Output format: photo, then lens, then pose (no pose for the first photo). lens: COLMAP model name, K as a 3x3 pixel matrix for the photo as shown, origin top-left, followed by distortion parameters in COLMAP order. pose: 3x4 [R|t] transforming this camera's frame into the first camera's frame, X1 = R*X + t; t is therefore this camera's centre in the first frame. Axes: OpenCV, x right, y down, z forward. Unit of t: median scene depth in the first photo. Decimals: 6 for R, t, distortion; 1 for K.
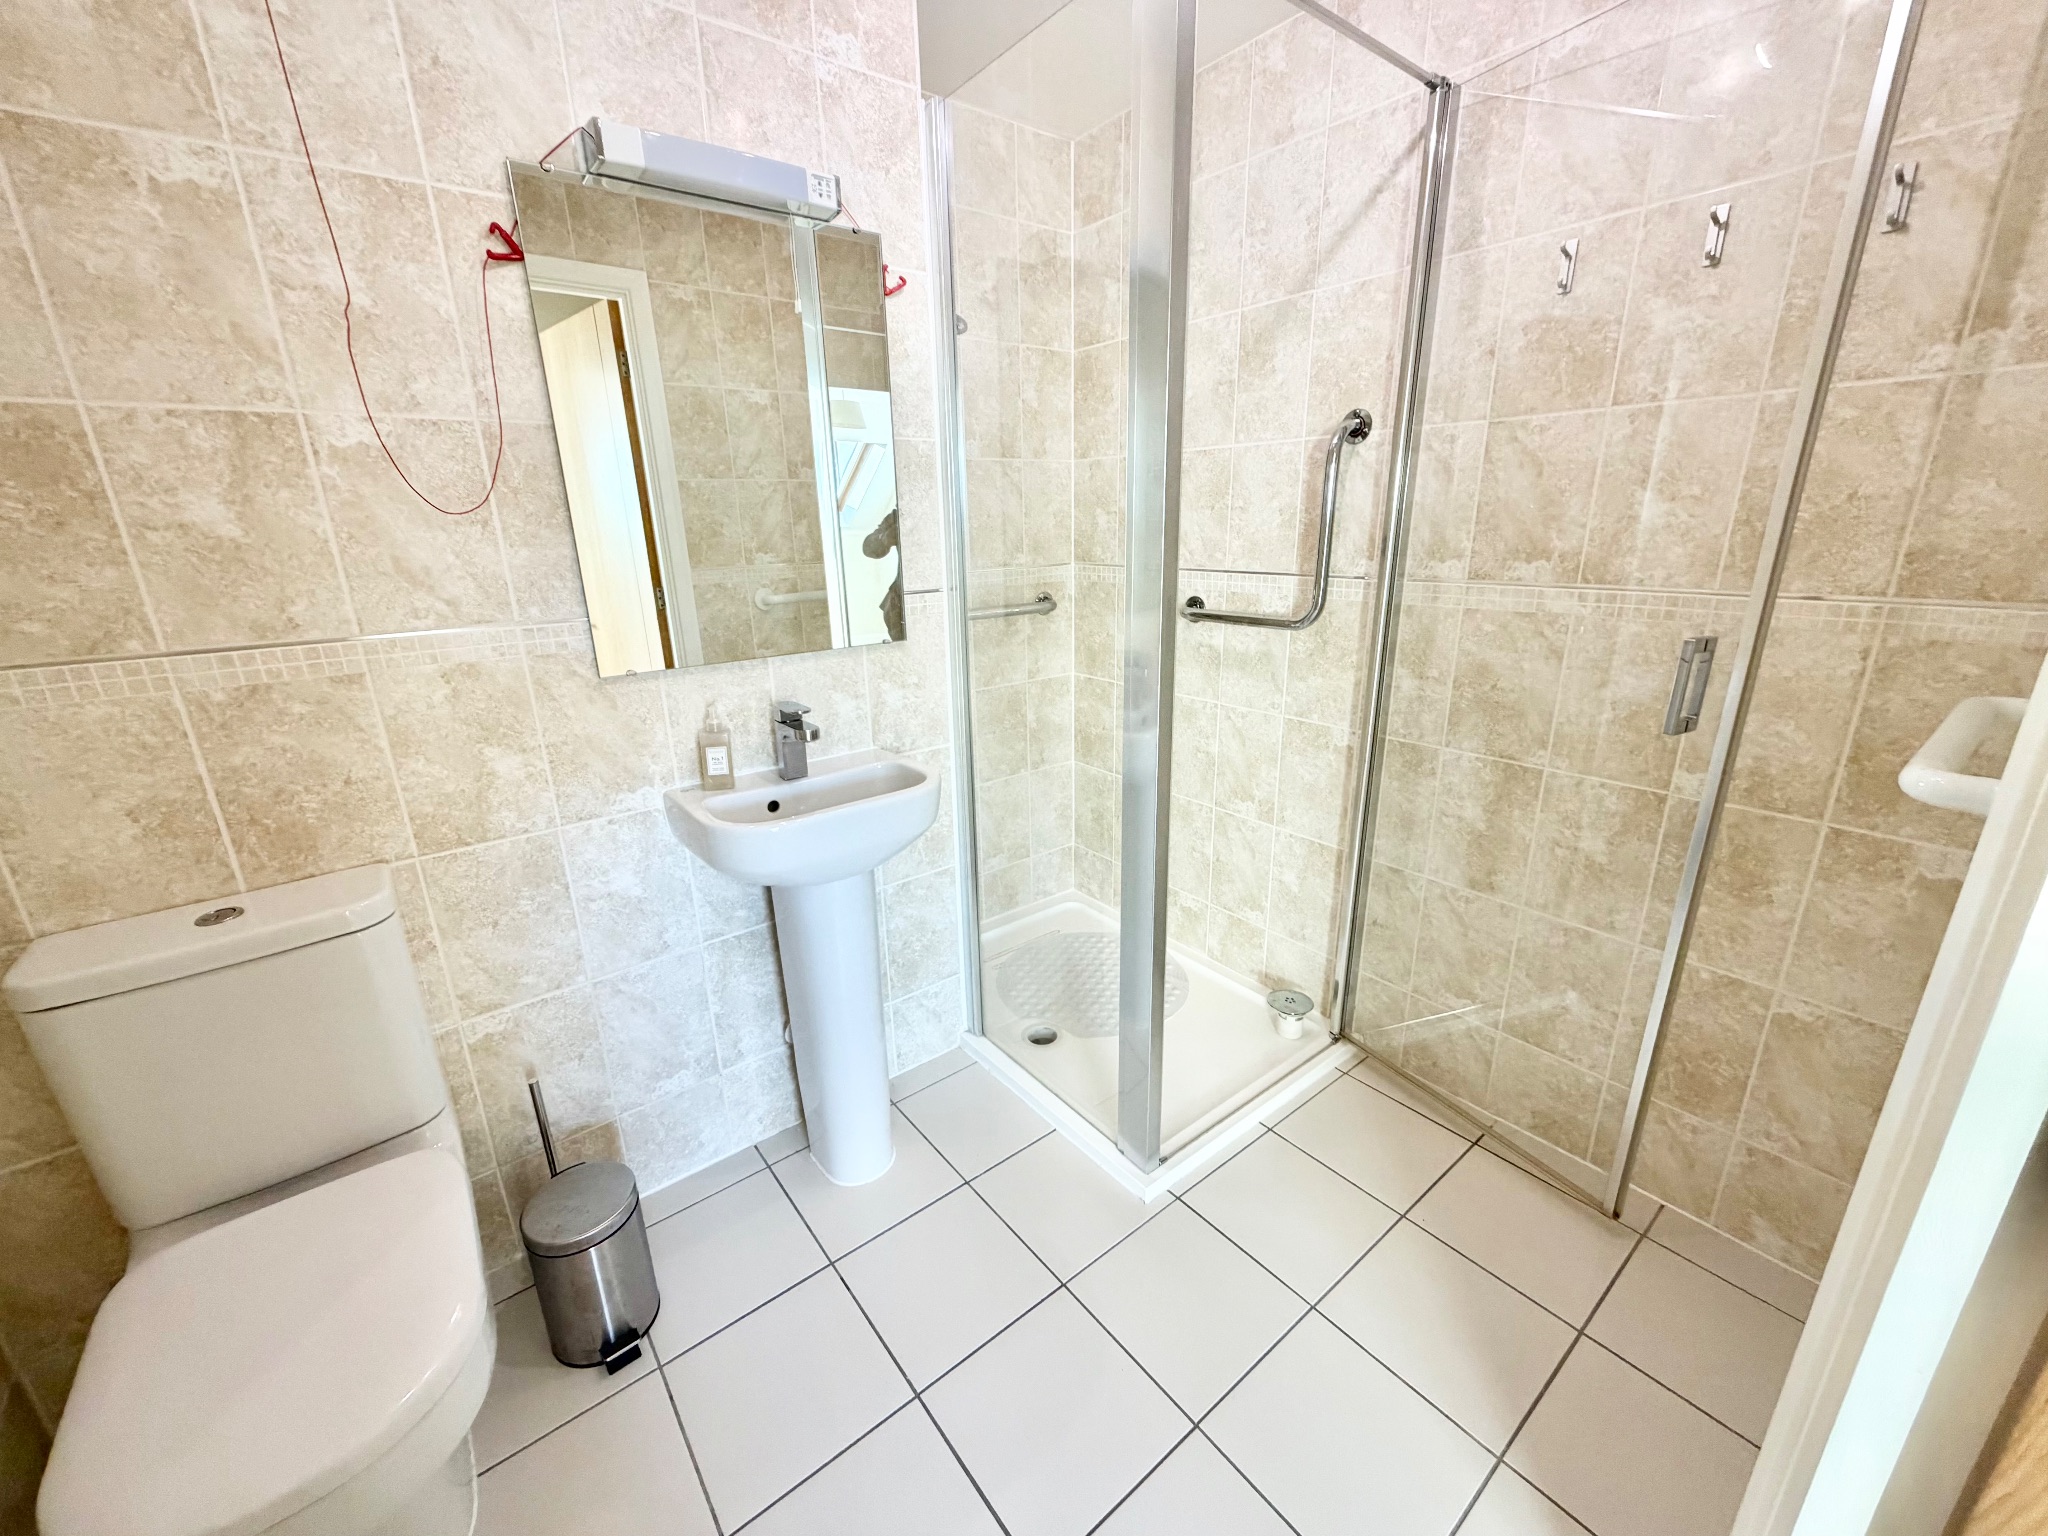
lens RADIAL K [[809.0, 0, 1038.4], [0, 809.0, 762.1], [0, 0, 1]] dist [-0.002225, -0.000291]
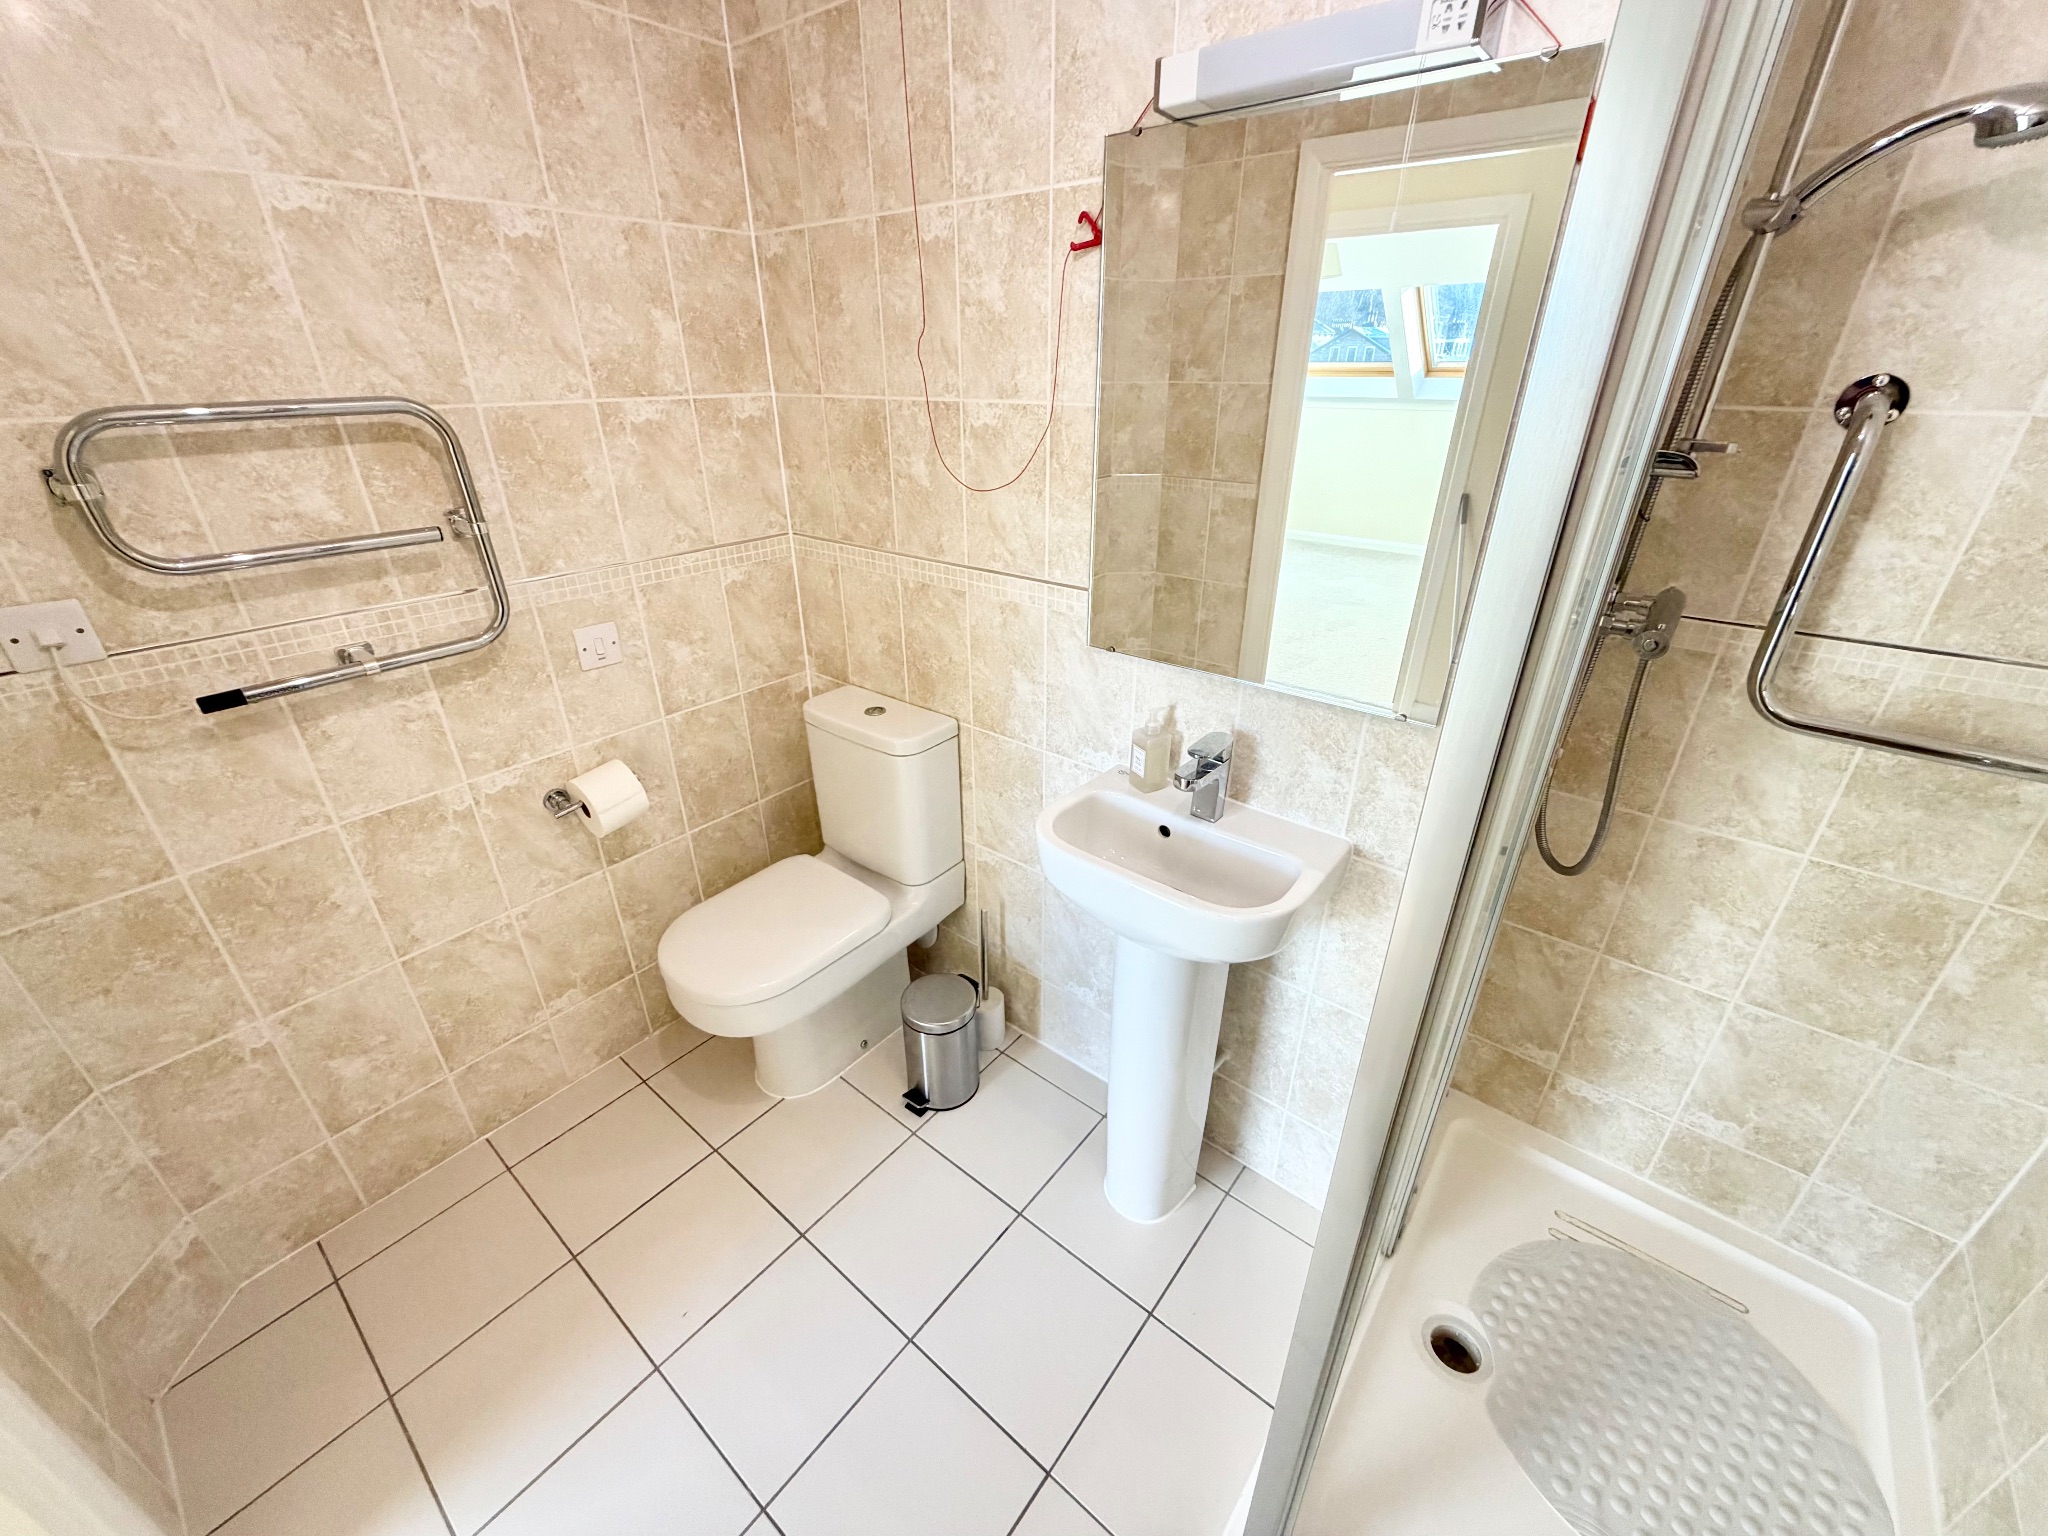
lens RADIAL K [[809.0, 0, 1034.6], [0, 809.0, 770.7], [0, 0, 1]] dist [-0.002225, -0.000291]
pose [[0.213832, 0.453771, -0.865083, 0.567454], [-0.298765, 0.873510, 0.384342, -0.438240], [0.930062, 0.176272, 0.322355, 0.764472]]
